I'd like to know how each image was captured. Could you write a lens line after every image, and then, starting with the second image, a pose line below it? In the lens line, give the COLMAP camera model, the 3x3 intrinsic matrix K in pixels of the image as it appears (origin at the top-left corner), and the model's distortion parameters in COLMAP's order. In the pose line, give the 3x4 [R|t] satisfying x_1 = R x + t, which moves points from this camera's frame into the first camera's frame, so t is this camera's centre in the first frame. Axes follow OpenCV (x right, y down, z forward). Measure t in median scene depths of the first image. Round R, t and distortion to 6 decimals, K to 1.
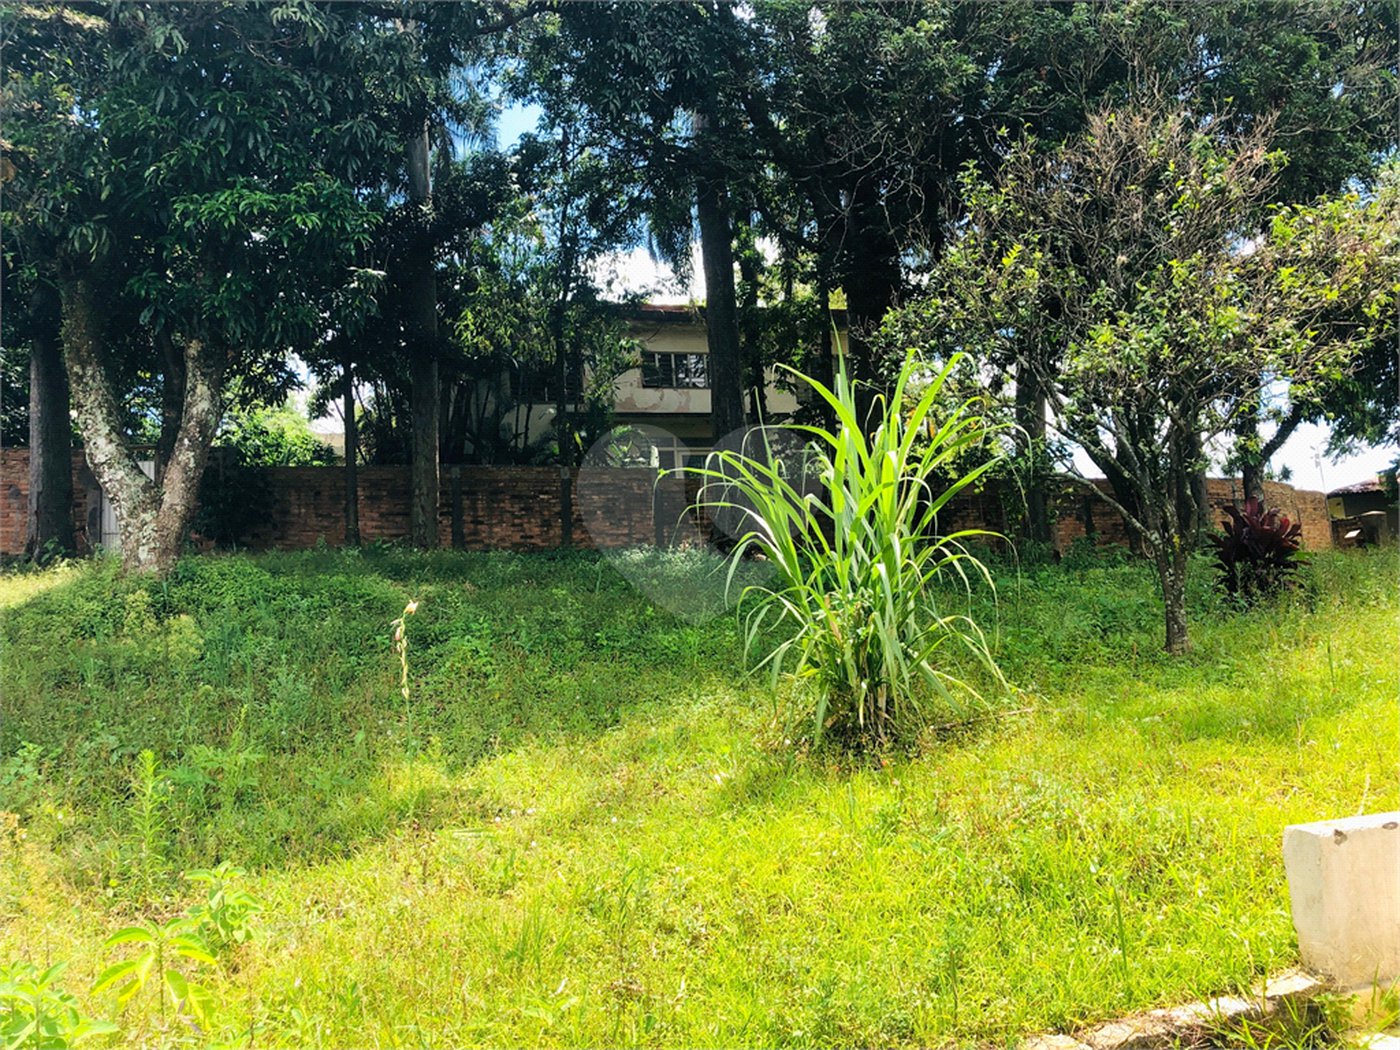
lens RADIAL K [[1132.1, 0, 702.2], [0, 1132.1, 516.4], [0, 0, 1]] dist [0.027996, -0.042224]
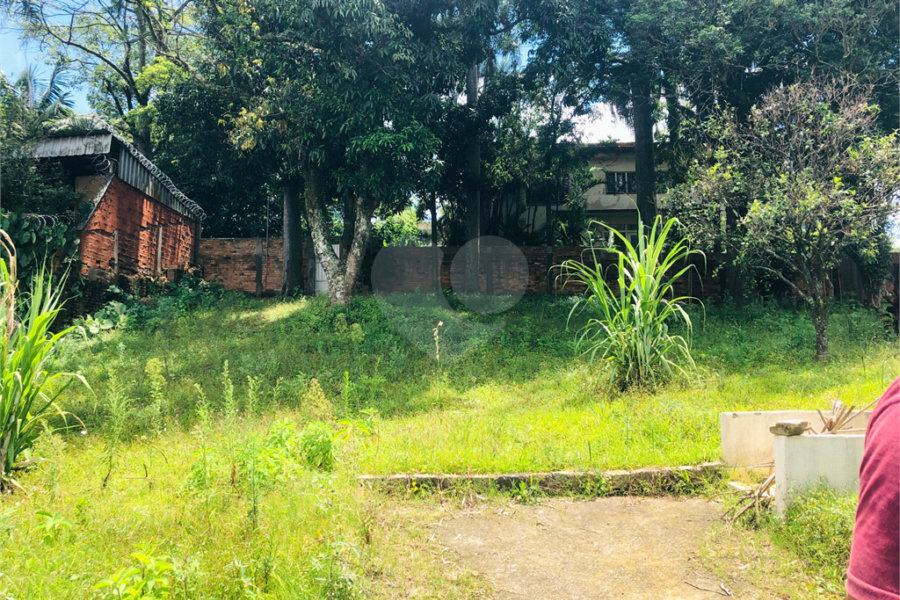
lens RADIAL K [[727.9, 0, 441.5], [0, 727.9, 292.6], [0, 0, 1]] dist [0.017255, -0.025768]
pose [[0.954365, 0.019685, -0.297992, 0.118848], [-0.008968, 0.999264, 0.037289, -0.026150], [0.298506, -0.032915, 0.953840, -0.283416]]
